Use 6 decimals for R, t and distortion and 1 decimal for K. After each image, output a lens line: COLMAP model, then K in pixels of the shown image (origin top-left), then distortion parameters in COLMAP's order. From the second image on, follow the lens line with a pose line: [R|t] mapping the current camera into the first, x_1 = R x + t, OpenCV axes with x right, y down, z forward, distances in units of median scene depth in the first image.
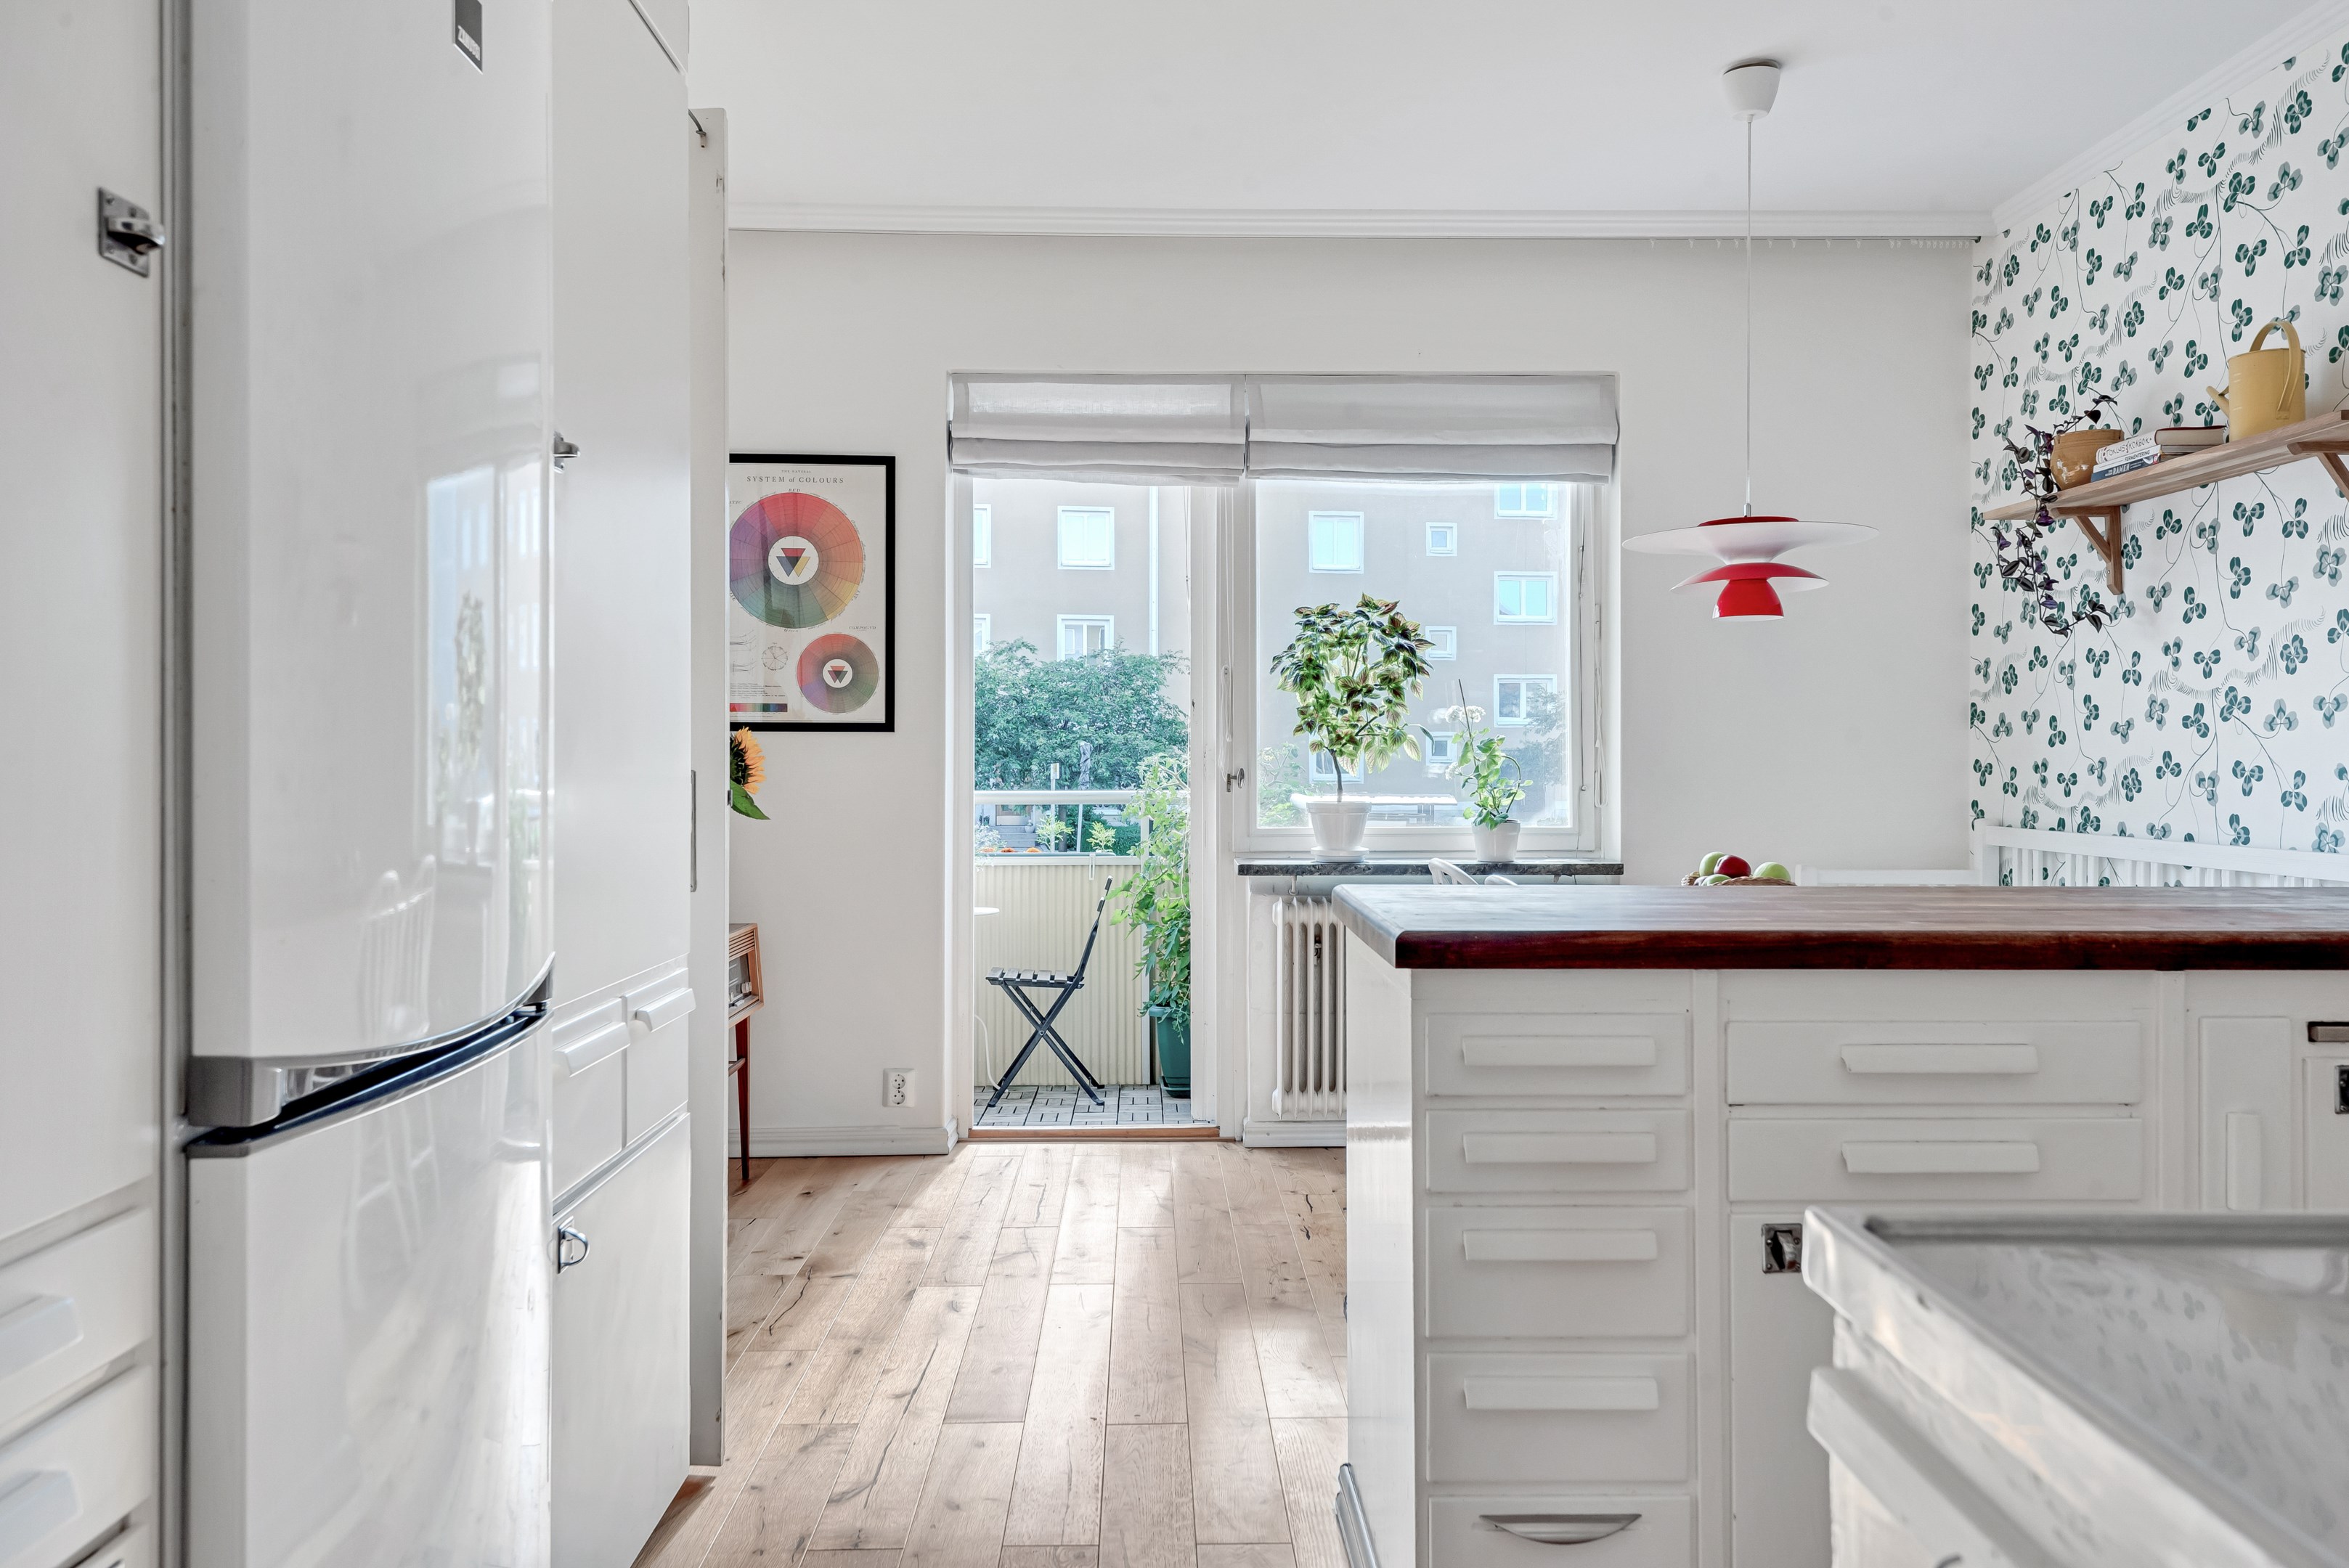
lens RADIAL K [[1635.8, 0, 1177.9], [0, 1635.8, 744.4], [0, 0, 1]] dist [0.042975, -0.036056]
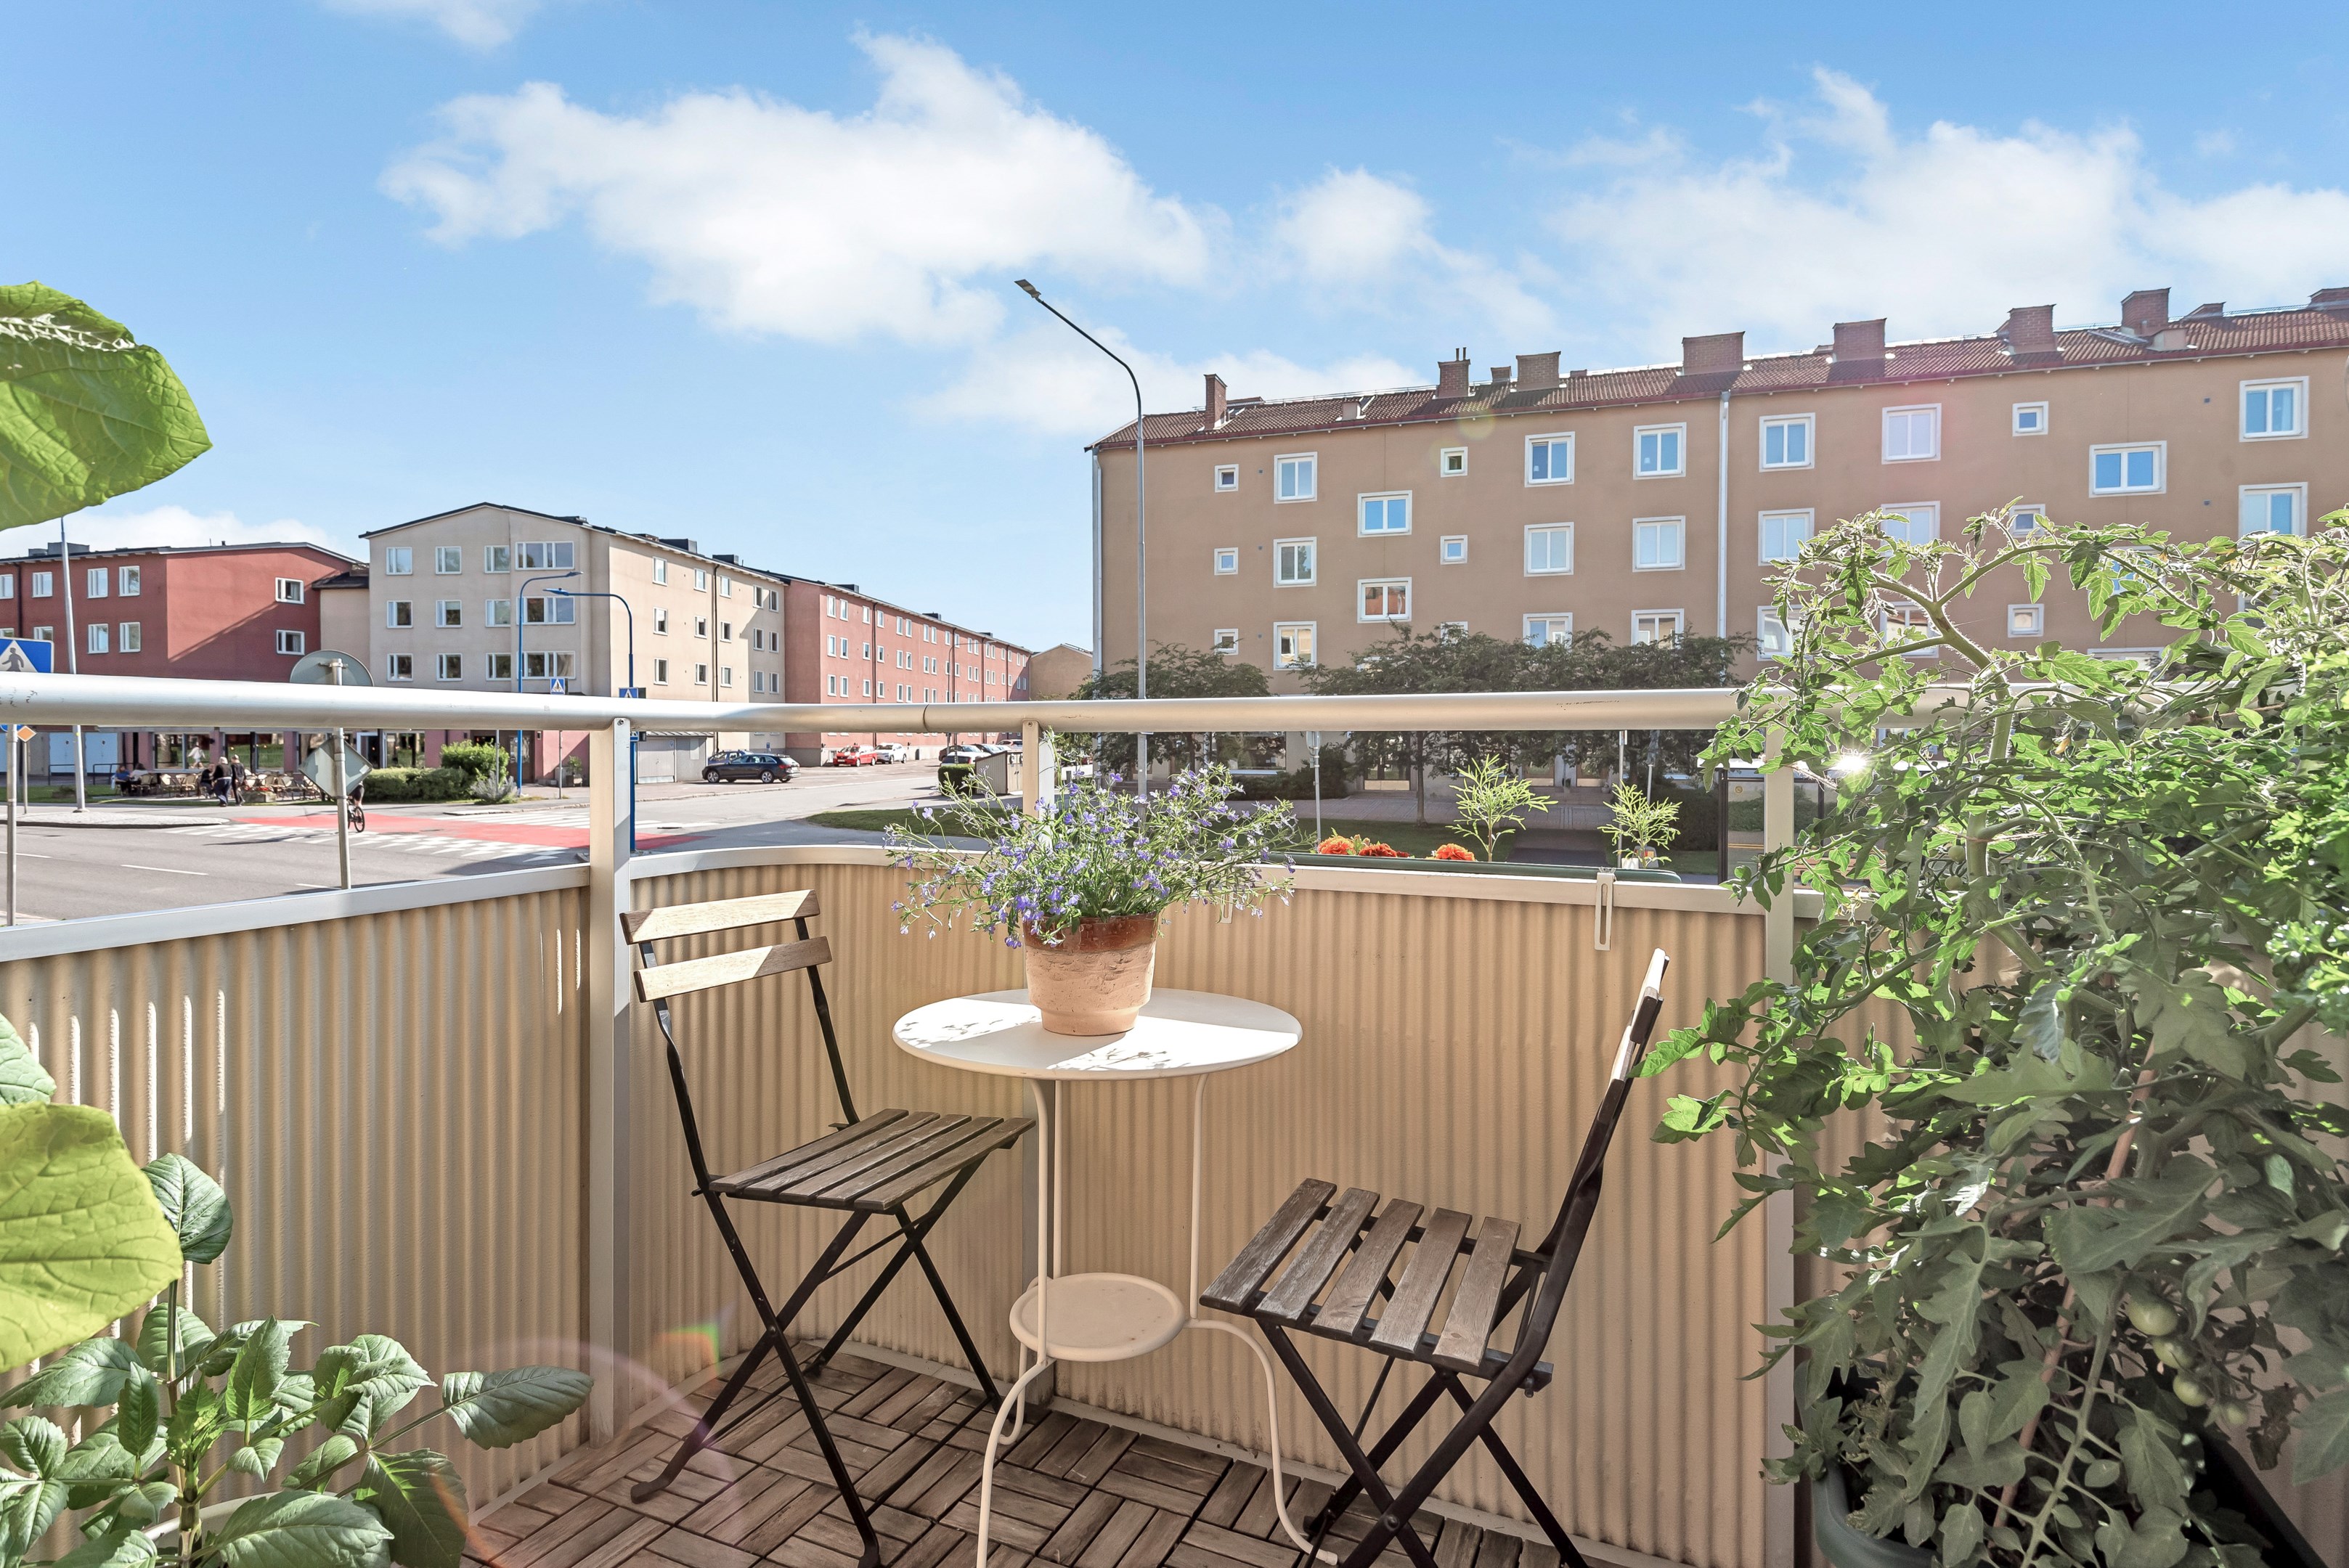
lens RADIAL K [[1160.8, 0, 1188.1], [0, 1160.8, 758.0], [0, 0, 1]] dist [0.020847, -0.017561]
pose [[0.904261, 0.007264, -0.426918, -0.038309], [0.003993, 0.999668, 0.025466, 0.050612], [0.426961, -0.024732, 0.903932, 1.049512]]
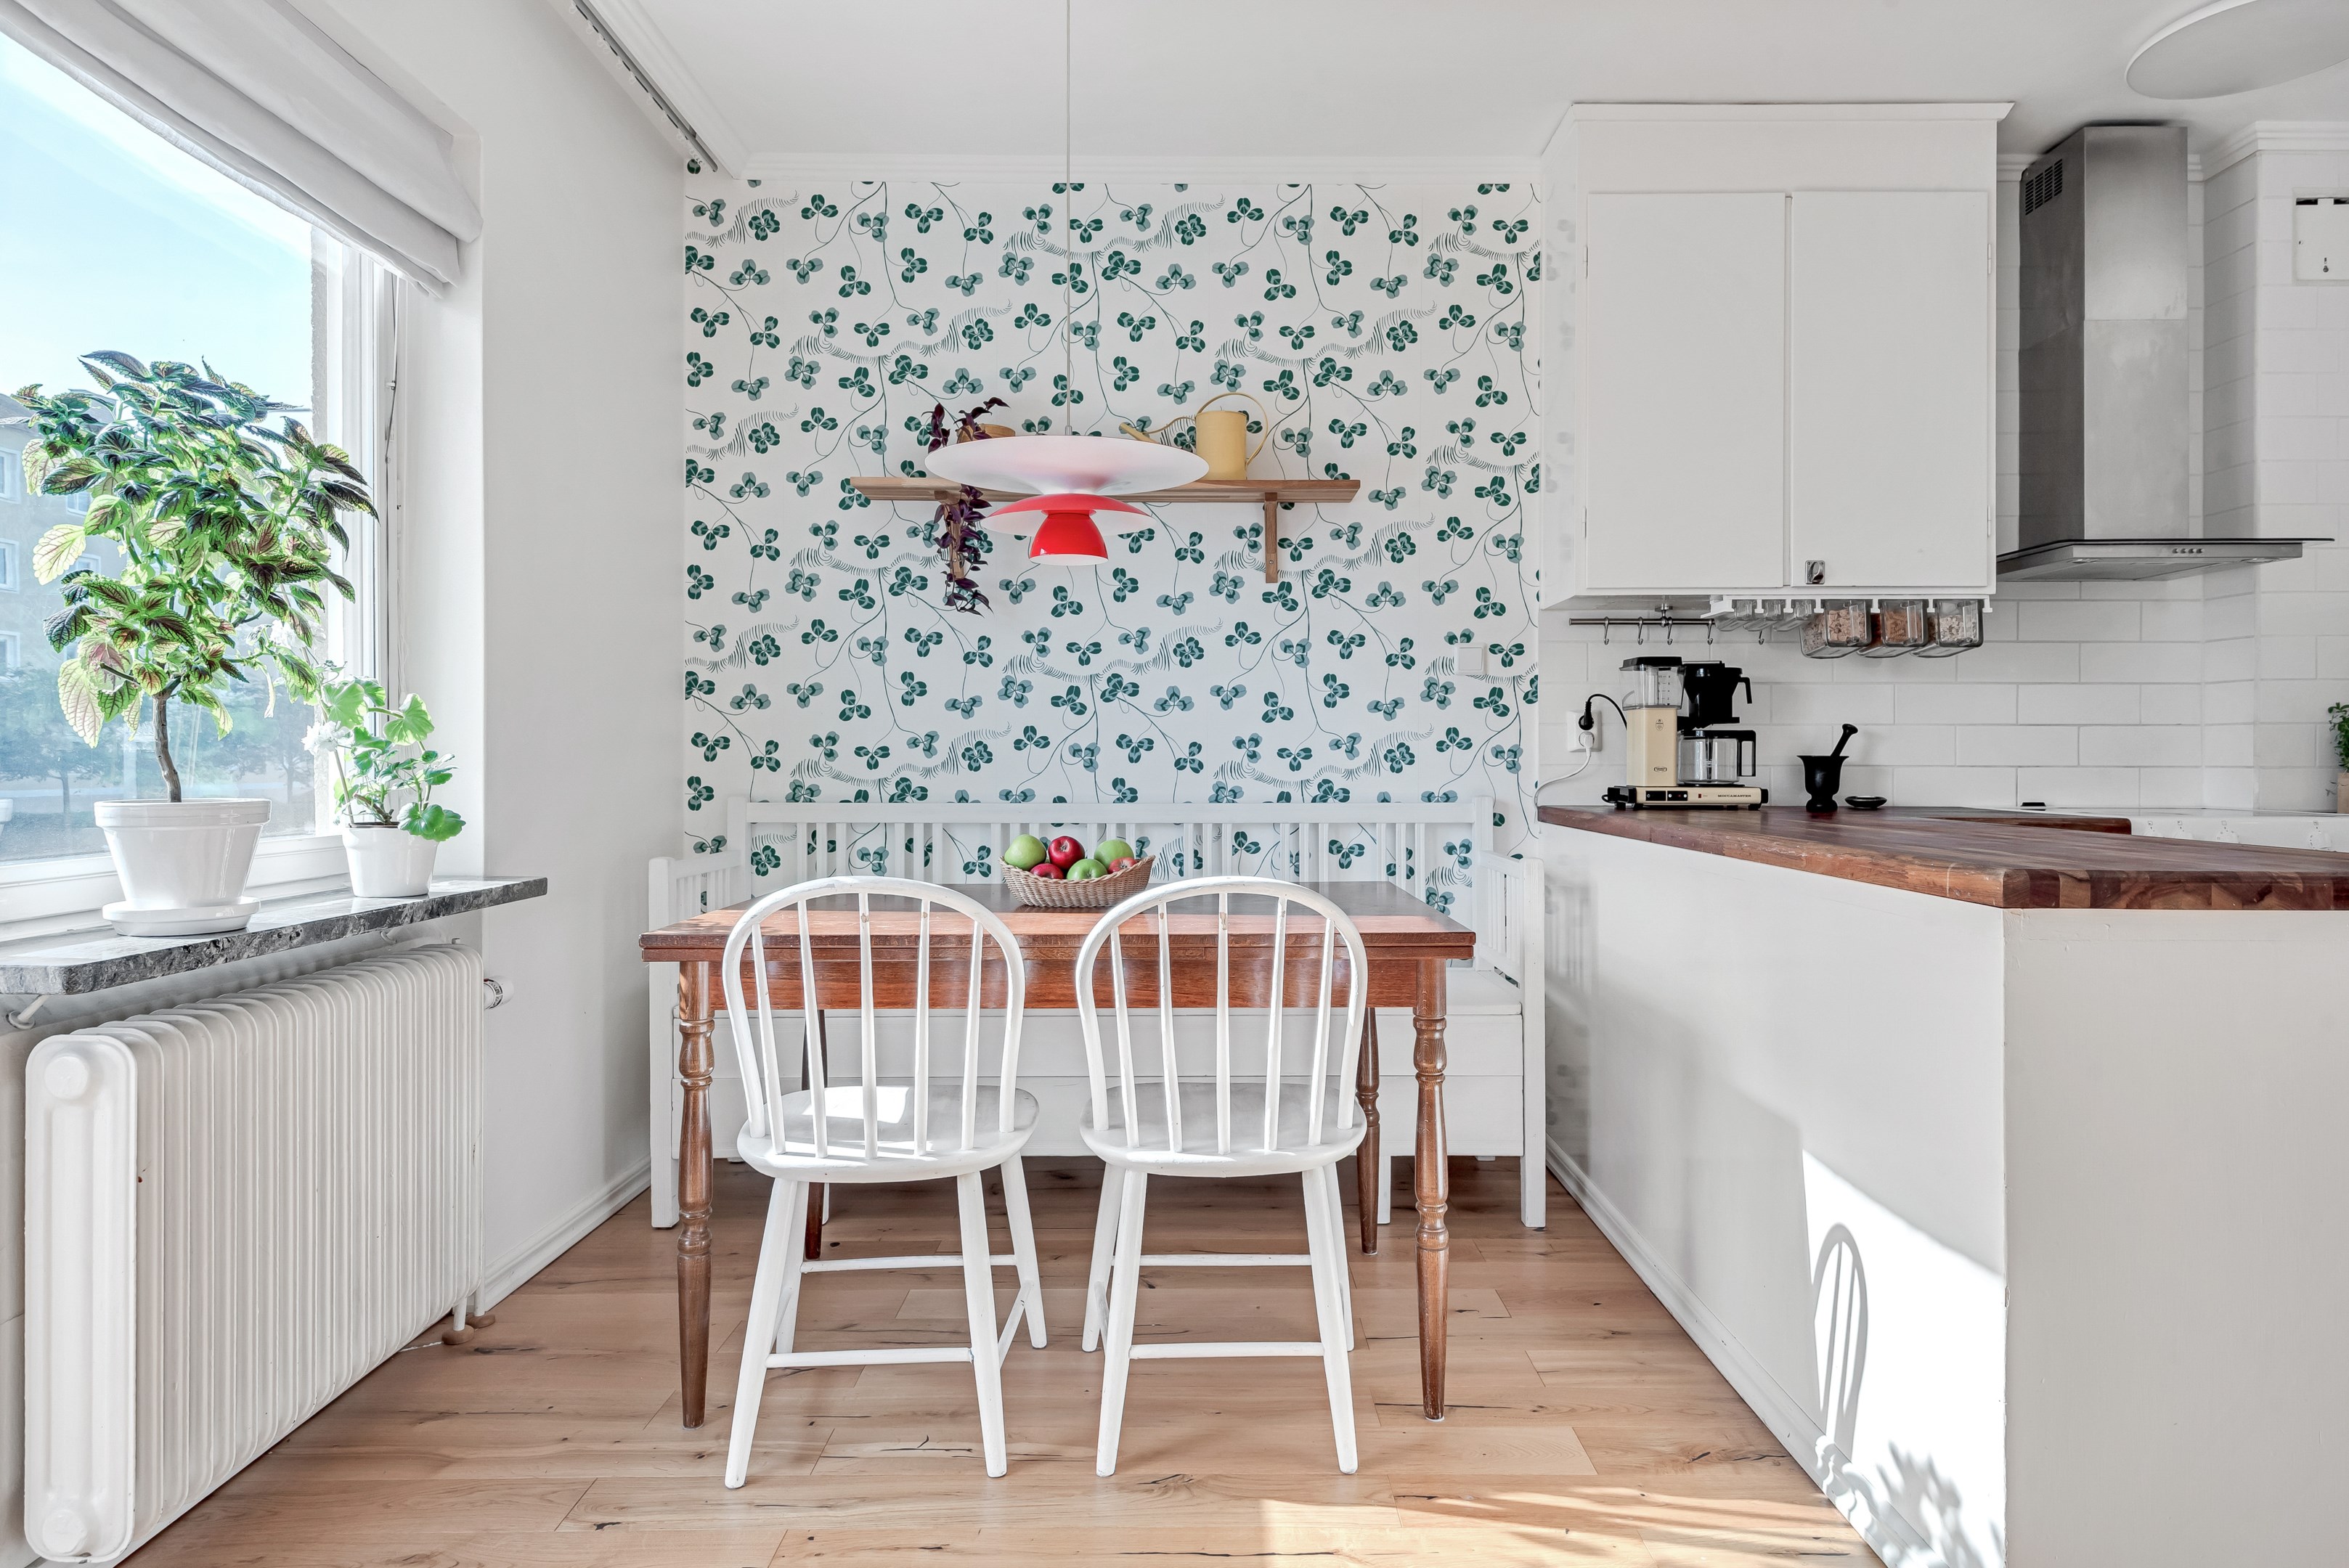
lens RADIAL K [[1347.2, 0, 1189.8], [0, 1347.2, 765.1], [0, 0, 1]] dist [0.034475, -0.022751]
pose [[0.015135, -0.004760, 0.999874, -0.274689], [-0.009862, 0.999939, 0.004909, 0.020881], [-0.999837, -0.009935, 0.015087, 0.713023]]
